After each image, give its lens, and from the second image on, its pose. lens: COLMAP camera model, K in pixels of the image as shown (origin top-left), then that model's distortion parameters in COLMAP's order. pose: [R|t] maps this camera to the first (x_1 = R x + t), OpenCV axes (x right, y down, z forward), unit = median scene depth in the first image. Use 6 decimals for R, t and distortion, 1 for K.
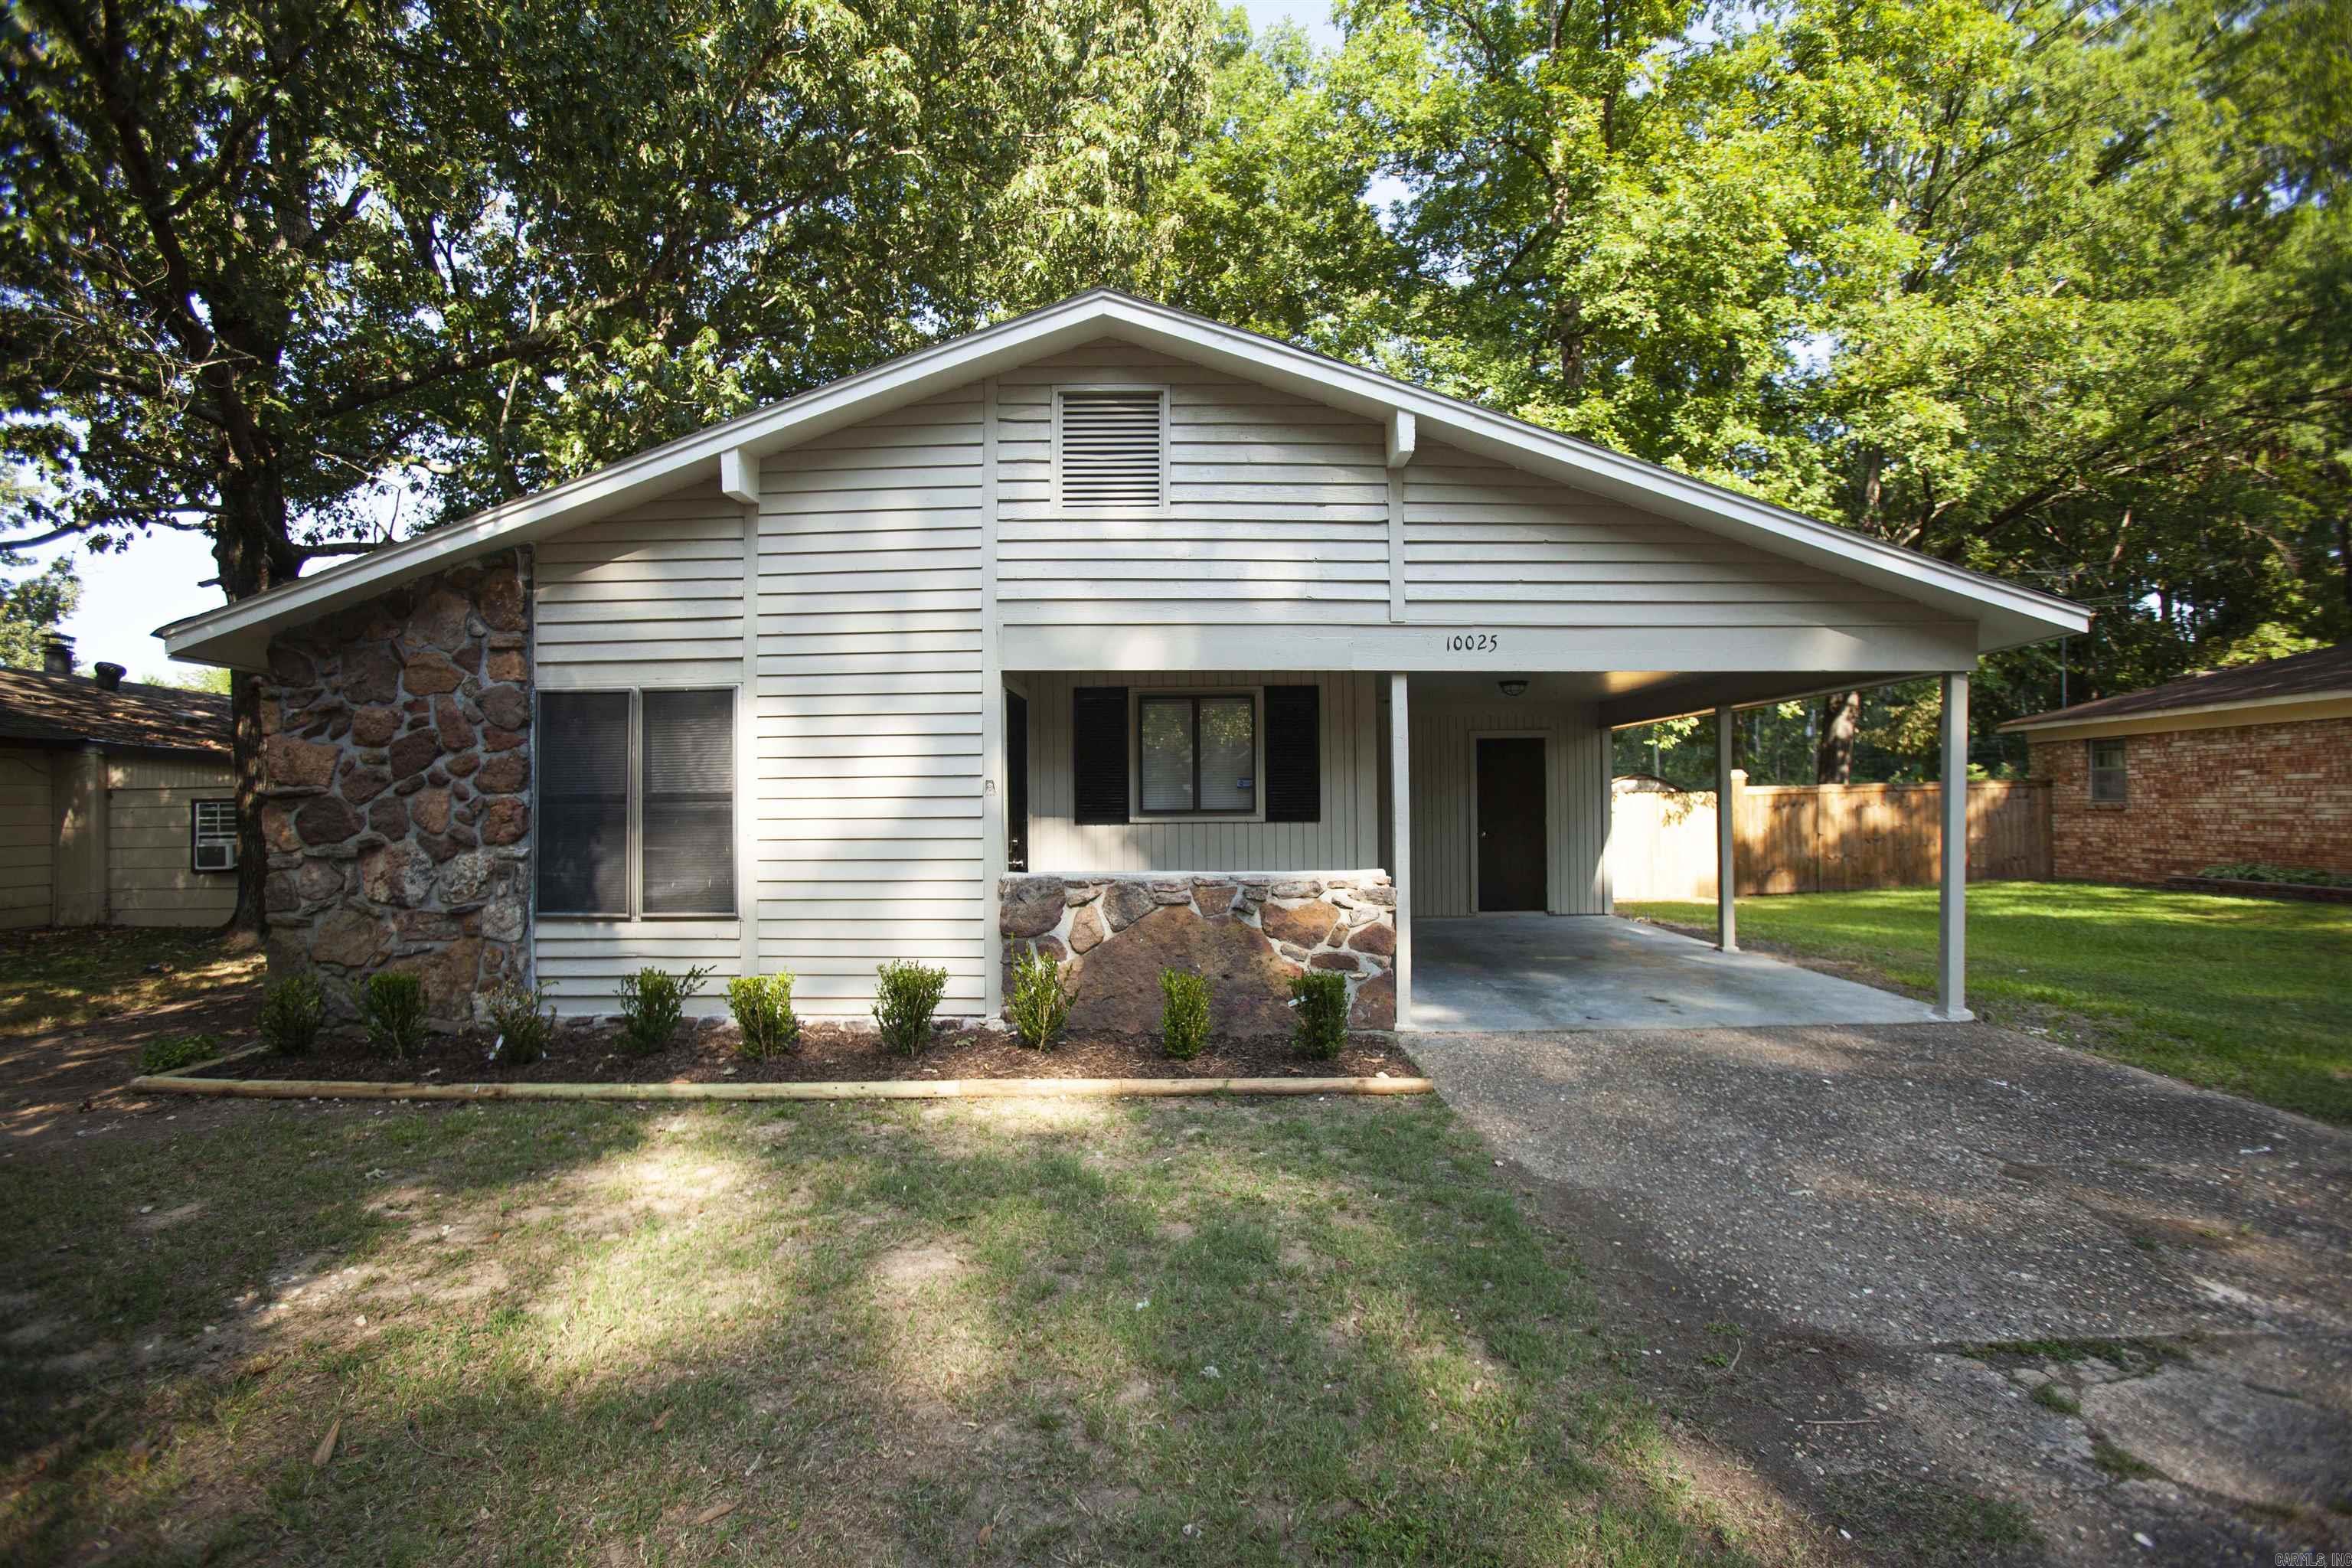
lens RADIAL K [[1083.1, 0, 1119.2], [0, 1083.1, 806.0], [0, 0, 1]] dist [-0.073181, 0.025977]
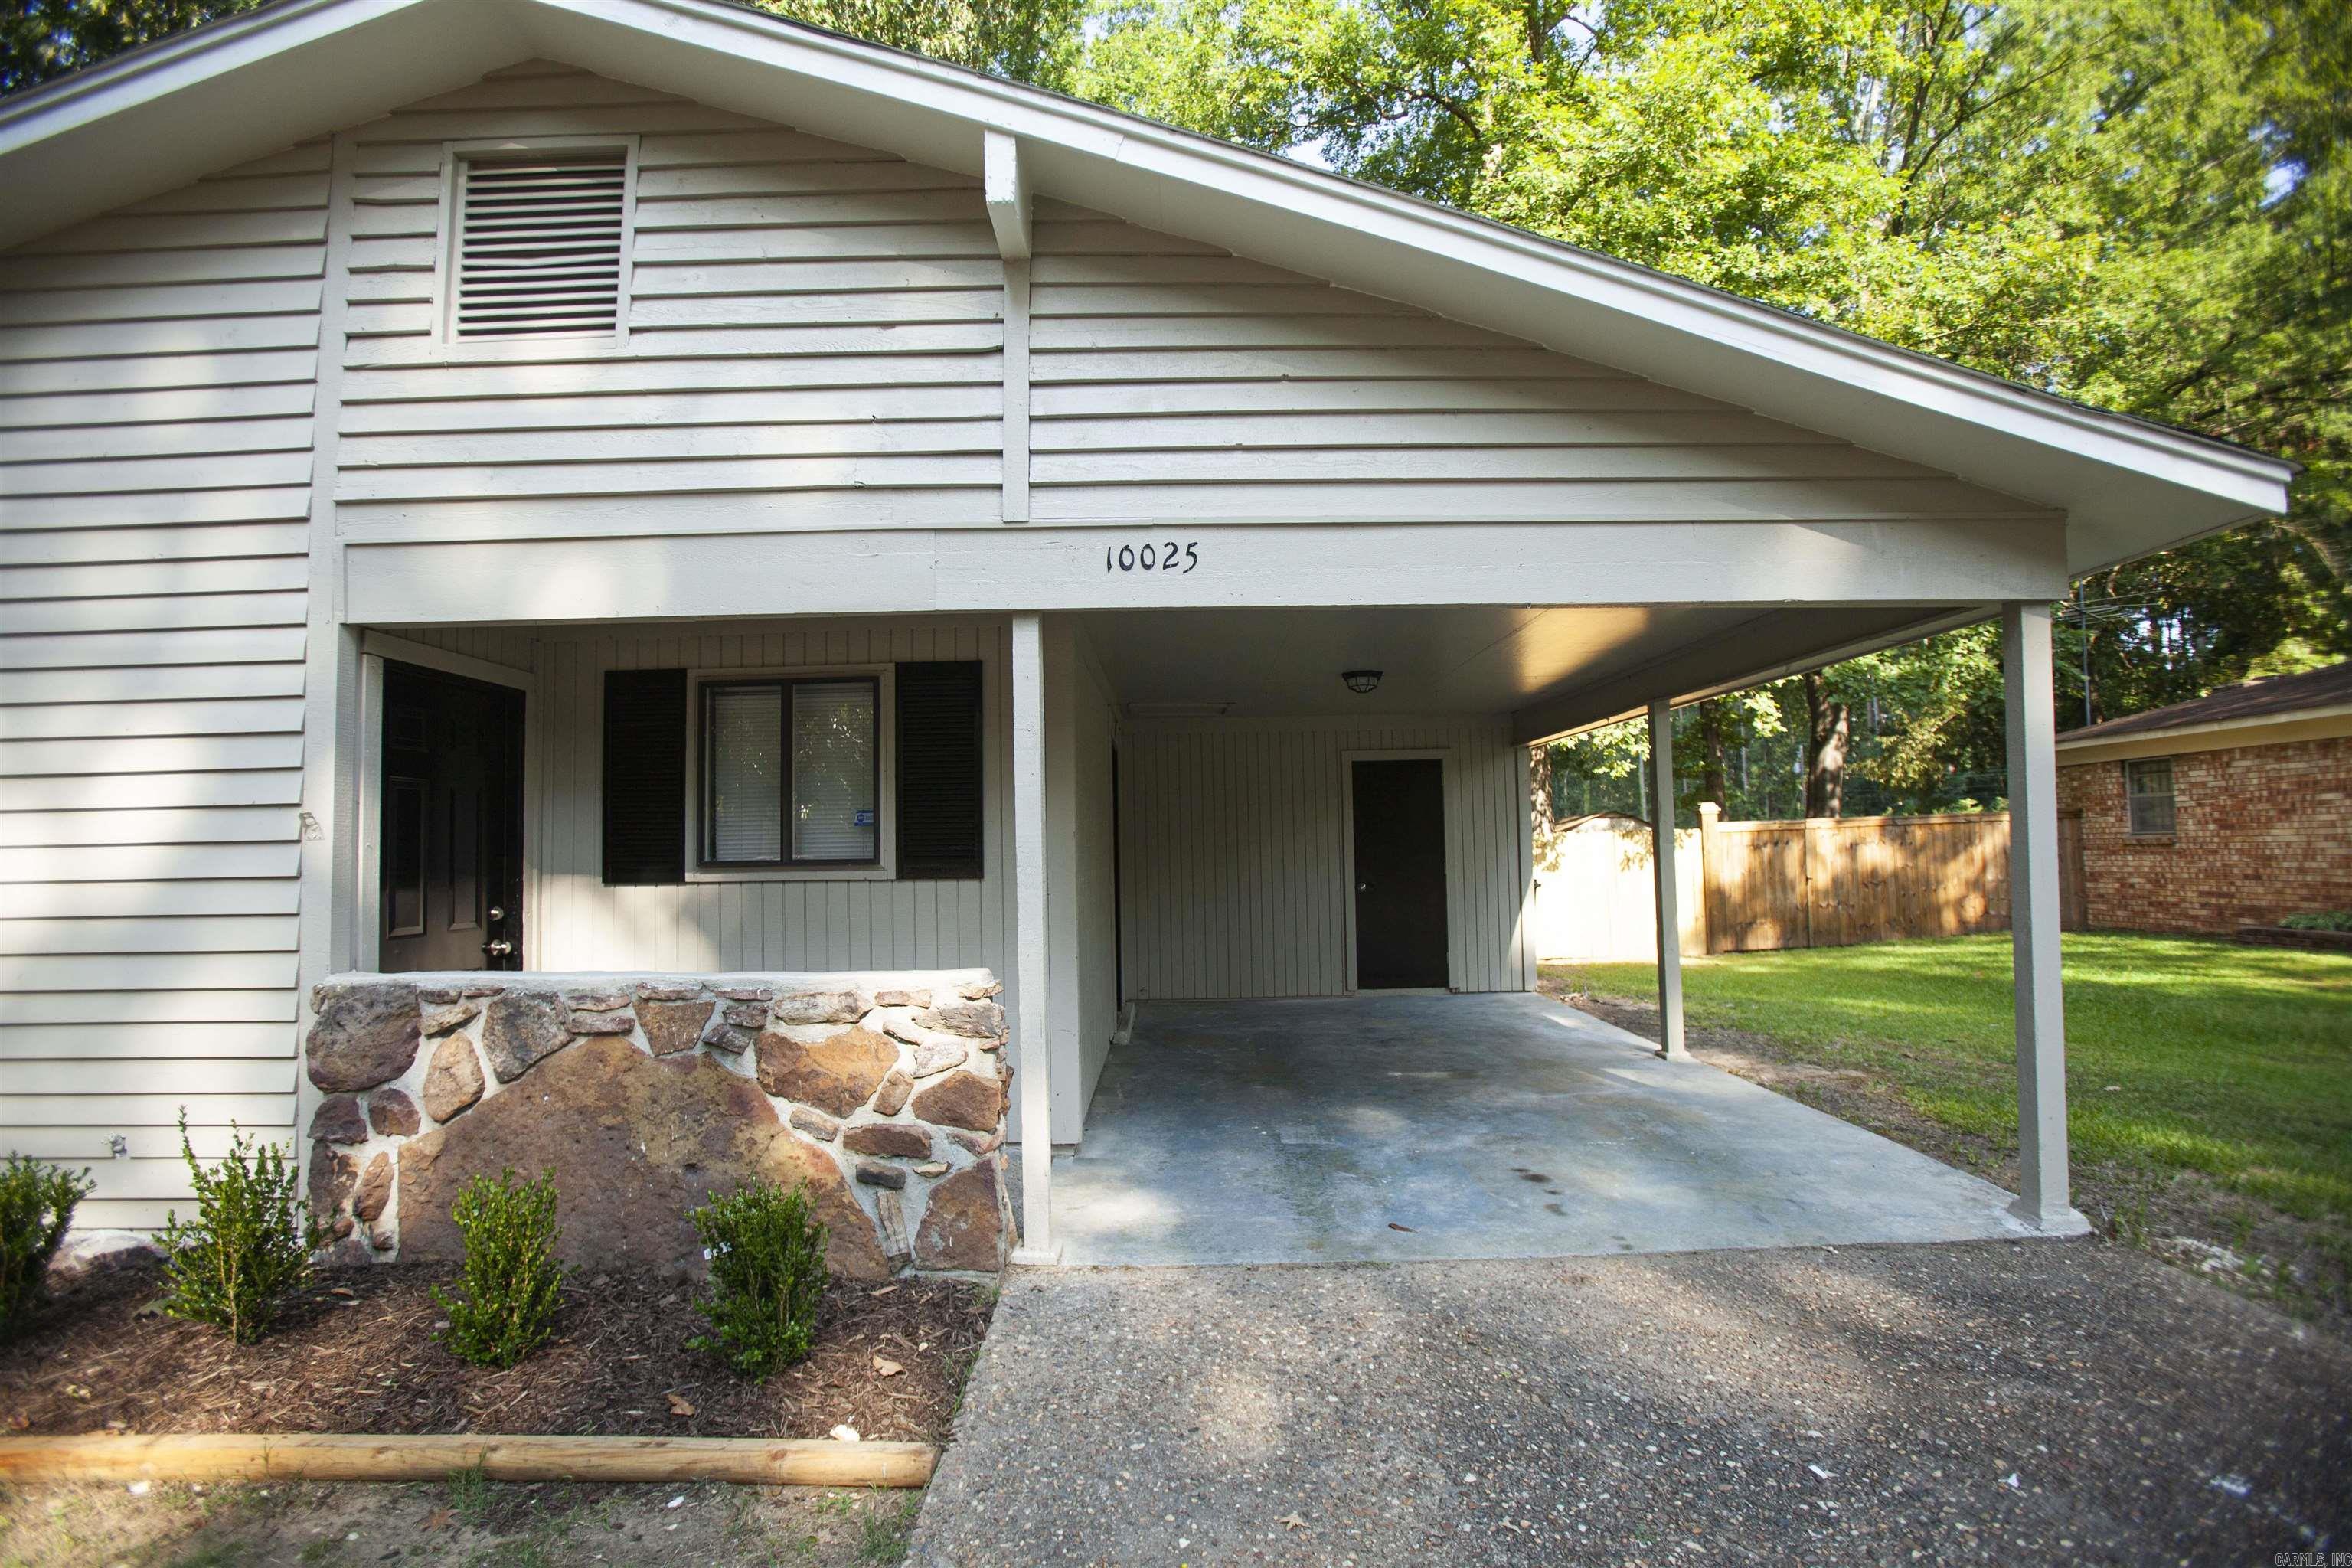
lens RADIAL K [[1083.1, 0, 1119.2], [0, 1083.1, 806.0], [0, 0, 1]] dist [-0.073181, 0.025977]
pose [[0.999938, -0.008974, 0.006668, 0.163034], [0.009249, 0.999057, -0.042417, 0.000157], [-0.006281, 0.042476, 0.999078, 0.237968]]
